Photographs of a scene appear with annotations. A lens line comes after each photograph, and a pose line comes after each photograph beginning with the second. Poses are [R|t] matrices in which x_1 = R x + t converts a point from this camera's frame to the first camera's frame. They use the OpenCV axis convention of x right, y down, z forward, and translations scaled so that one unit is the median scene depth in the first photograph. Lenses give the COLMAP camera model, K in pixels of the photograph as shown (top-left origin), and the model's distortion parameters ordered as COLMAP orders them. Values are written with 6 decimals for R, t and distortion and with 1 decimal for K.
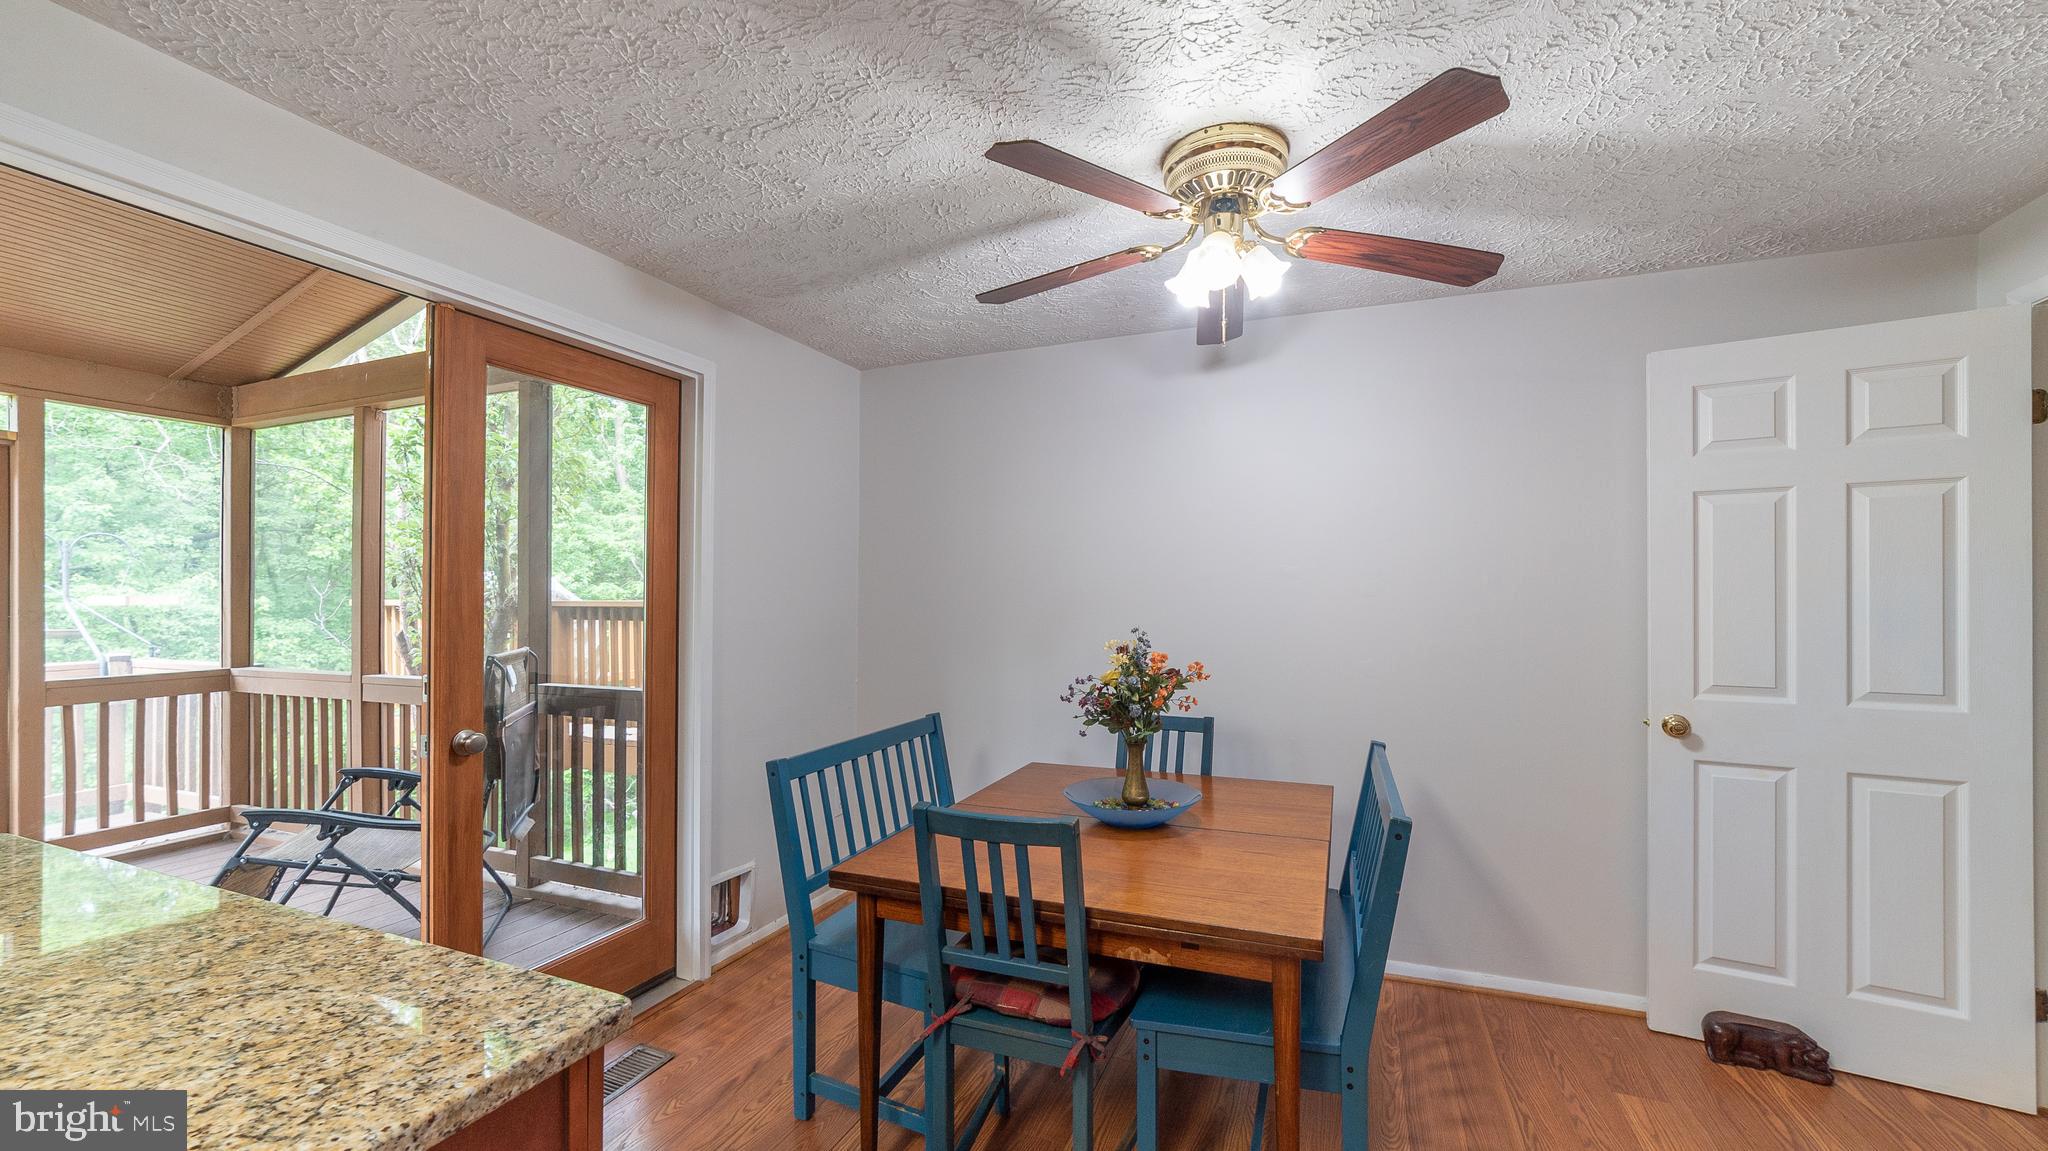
lens RADIAL K [[804.9, 0, 1020.1], [0, 804.9, 582.3], [0, 0, 1]] dist [-0.029559, 0.007282]
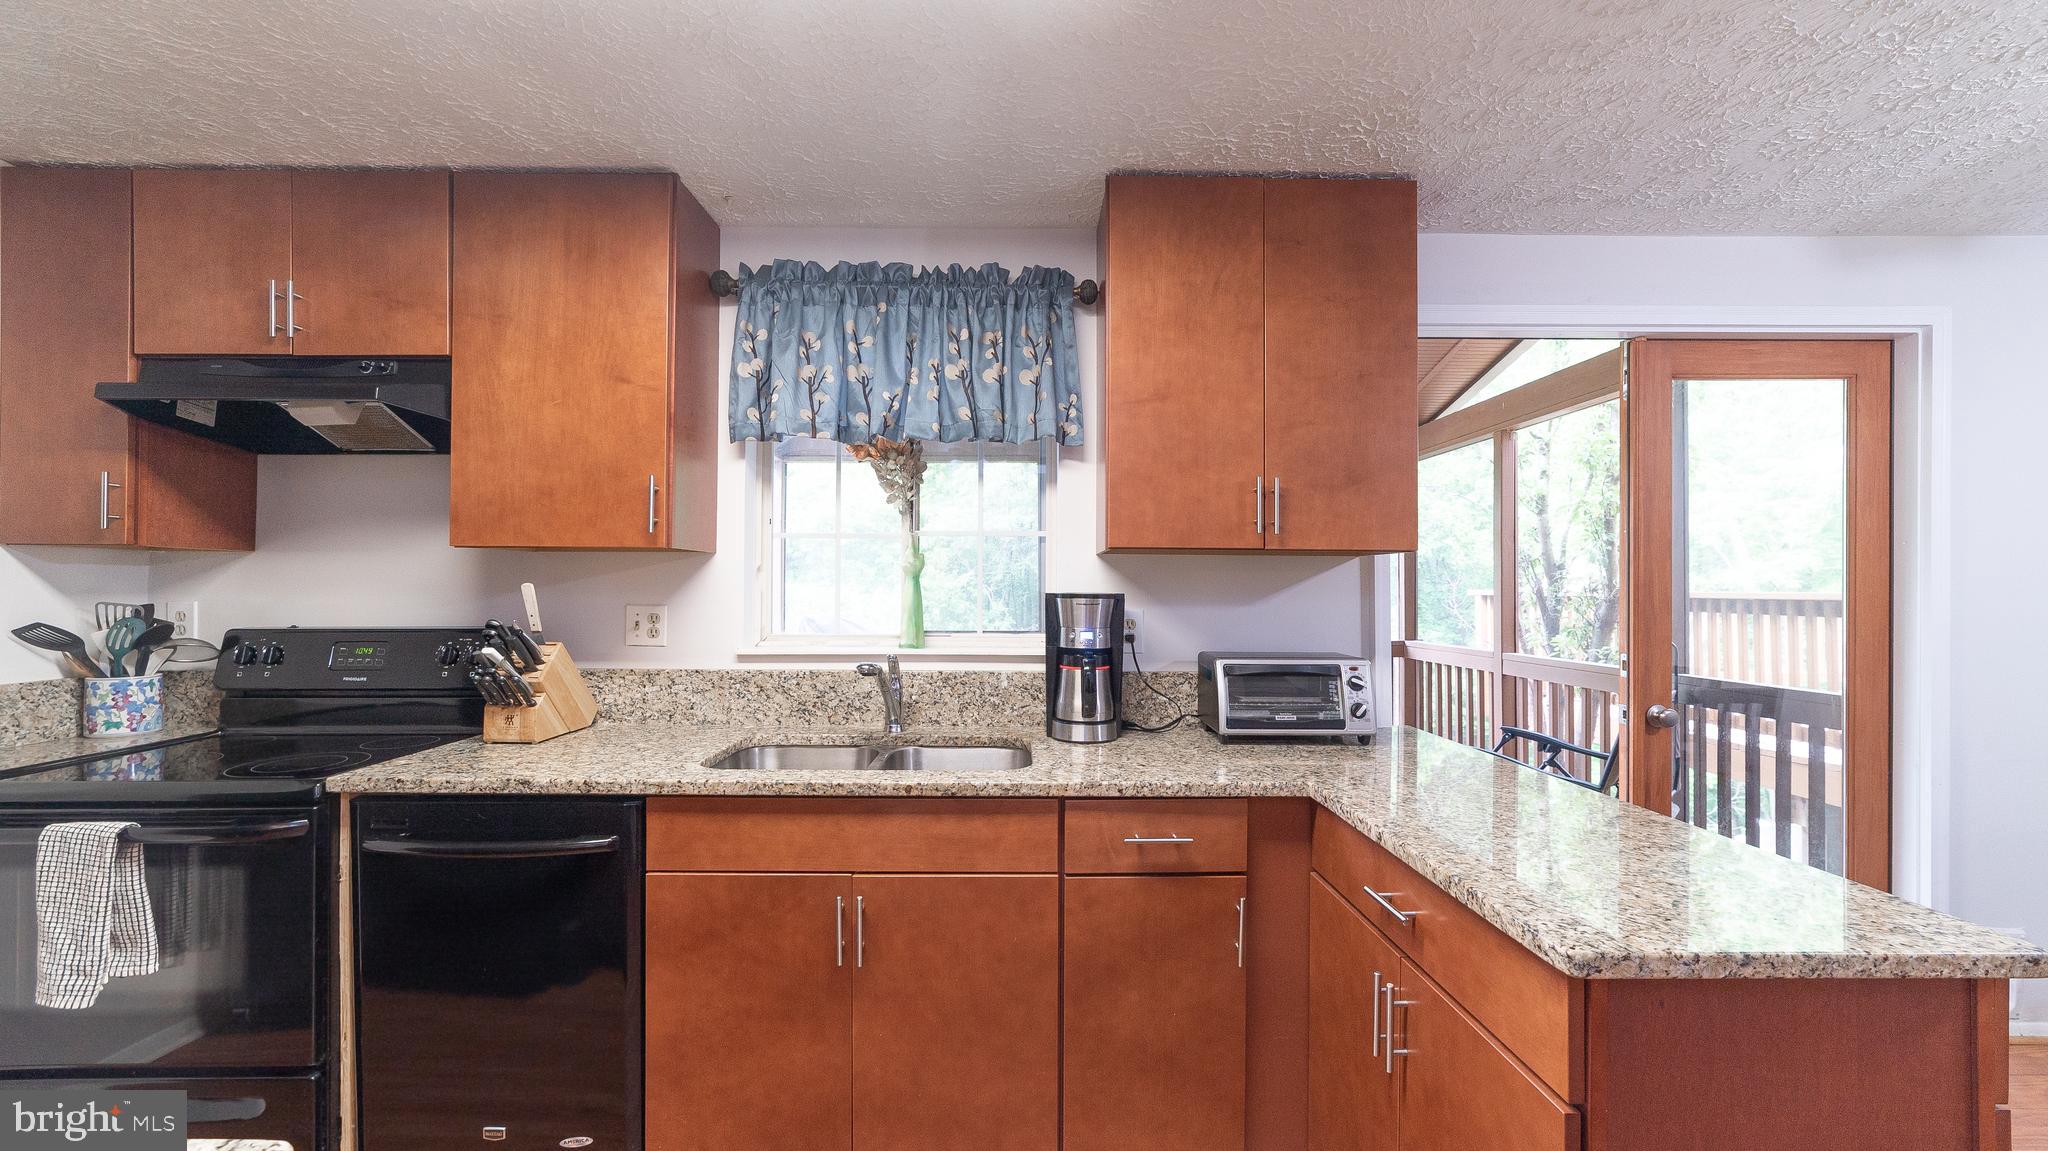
lens RADIAL K [[797.5, 0, 1027.3], [0, 797.5, 583.3], [0, 0, 1]] dist [-0.018543, 0.007350]
pose [[0.395580, -0.002709, -0.918428, -0.012454], [0.015359, 0.999875, 0.003666, -0.006826], [0.918303, -0.015556, 0.395572, -0.254430]]
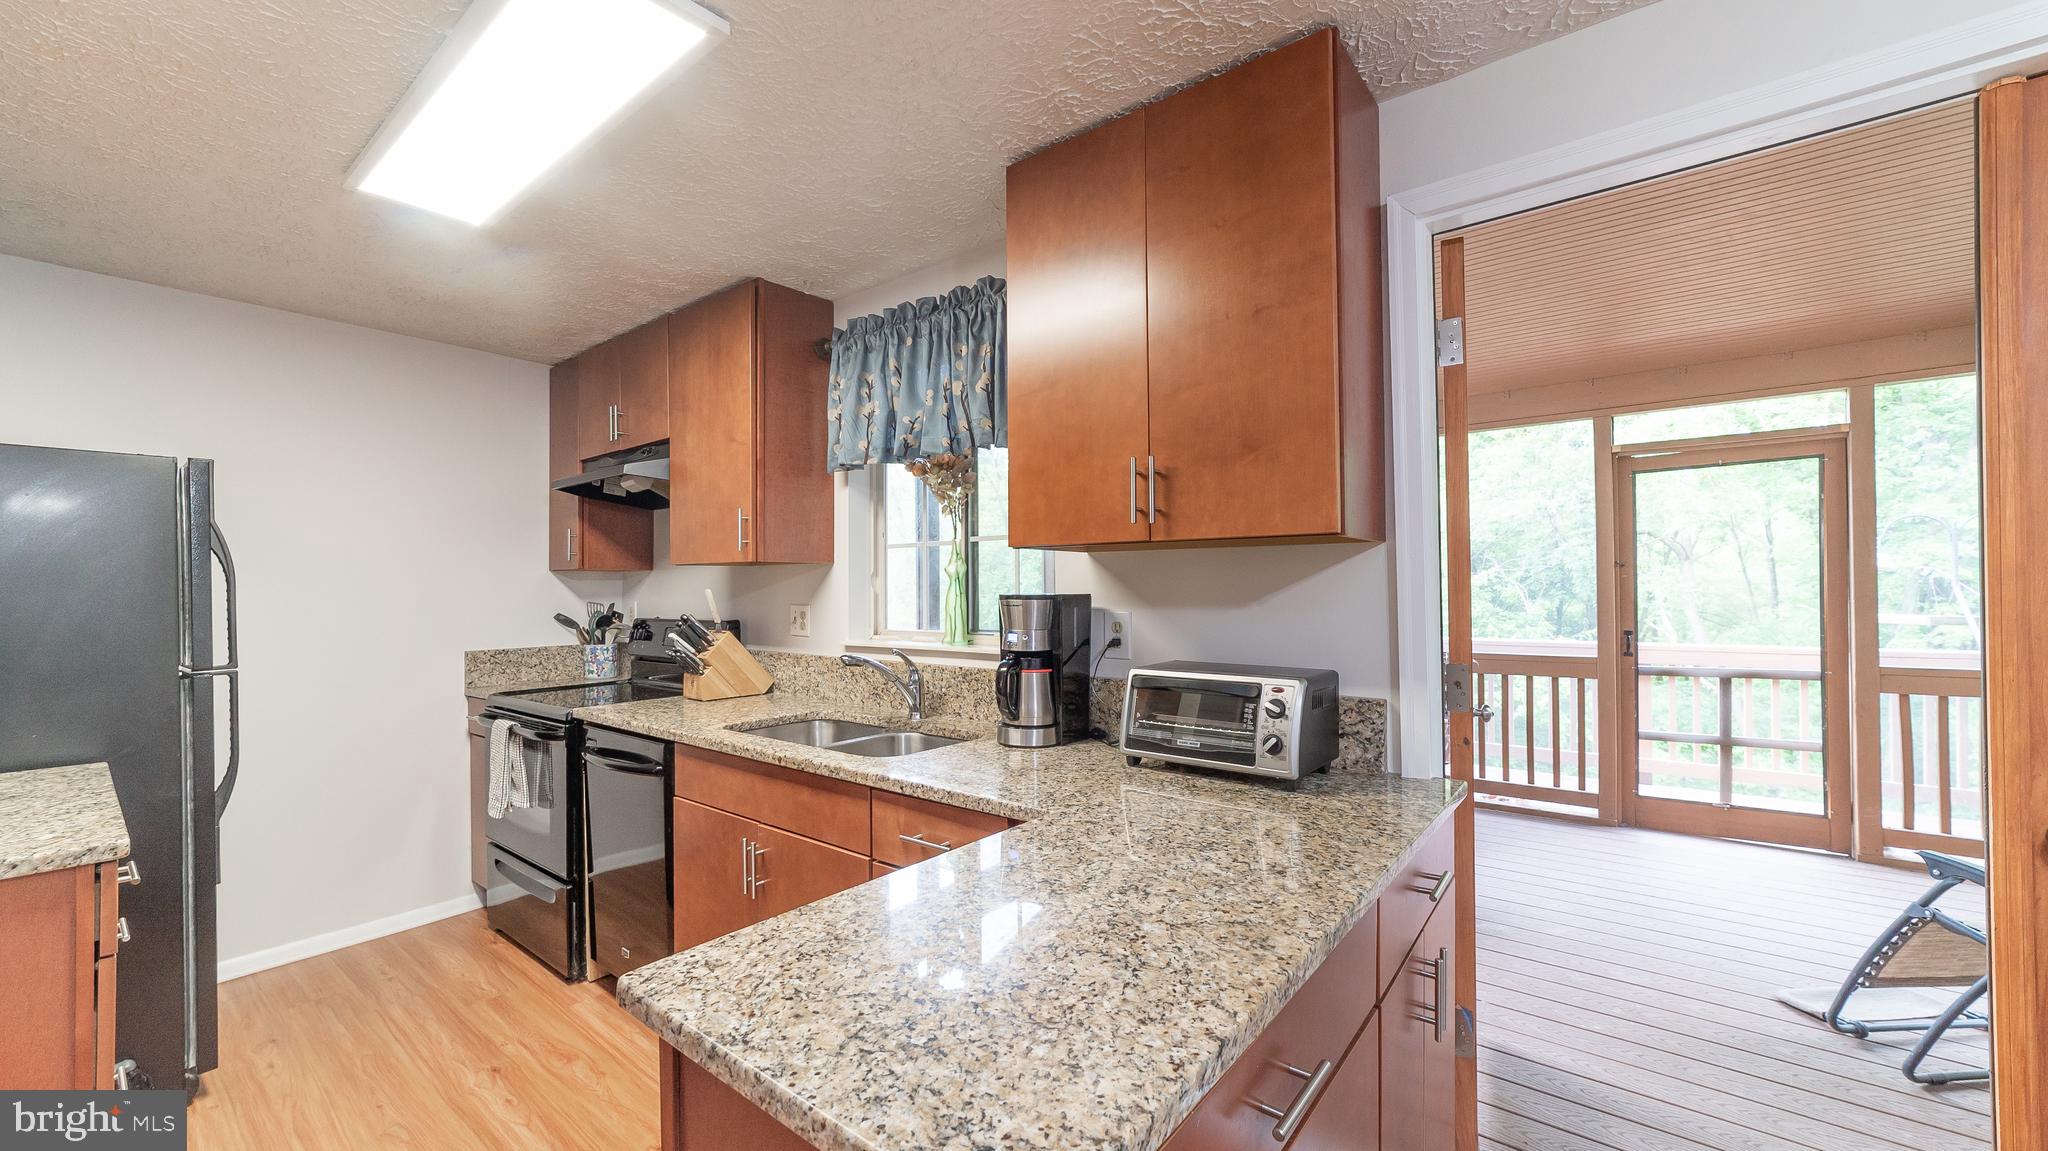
lens RADIAL K [[797.5, 0, 1027.3], [0, 797.5, 583.3], [0, 0, 1]] dist [-0.018543, 0.007350]
pose [[-0.273912, -0.005948, -0.961736, 0.032629], [0.026371, 0.999558, -0.013693, 0.008830], [0.961393, -0.029113, -0.273635, 0.394734]]
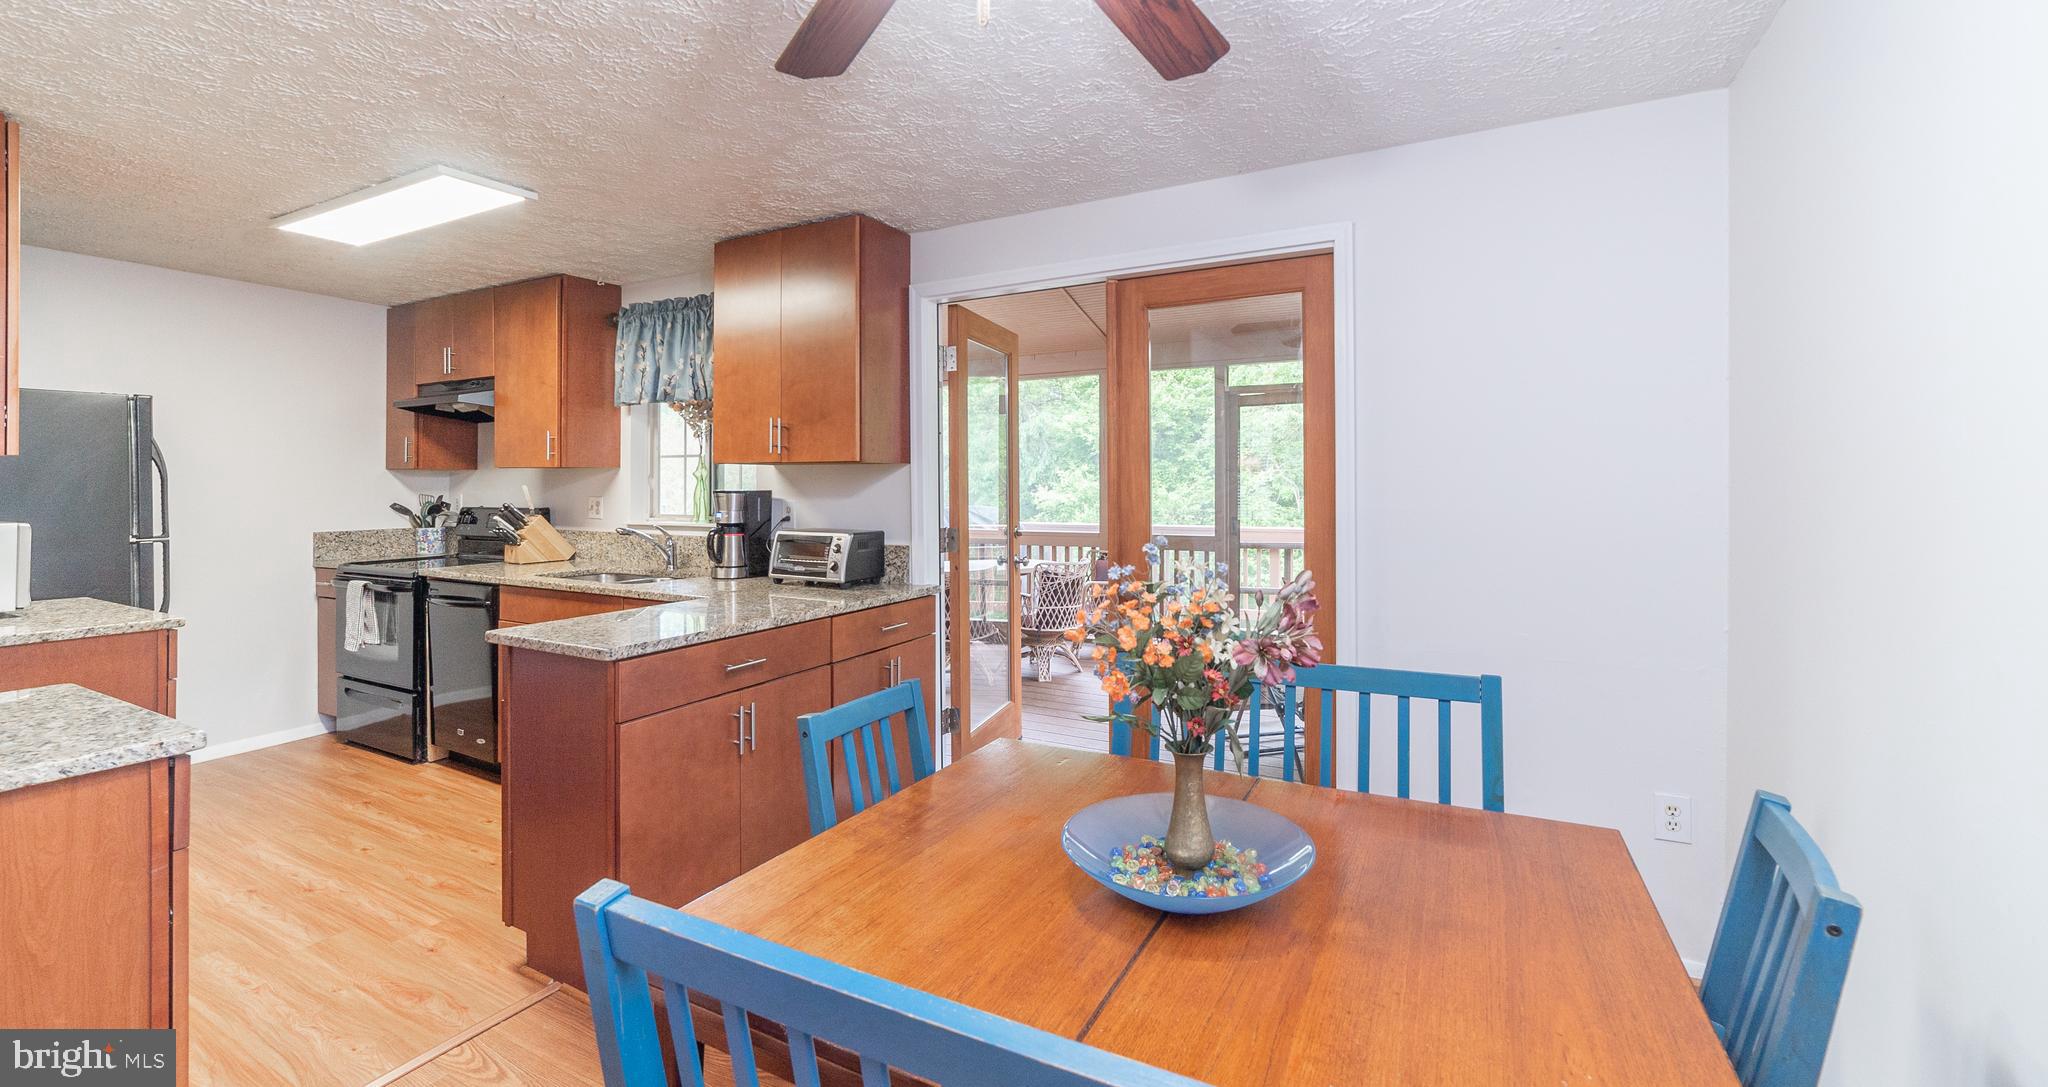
lens RADIAL K [[826.4, 0, 1046.7], [0, 826.4, 480.6], [0, 0, 1]] dist [-0.000430, 0.000198]
pose [[-0.096703, -0.005141, -0.995300, 0.663698], [0.020523, 0.999764, -0.007159, 0.014265], [0.995102, -0.021119, -0.096574, 0.887407]]
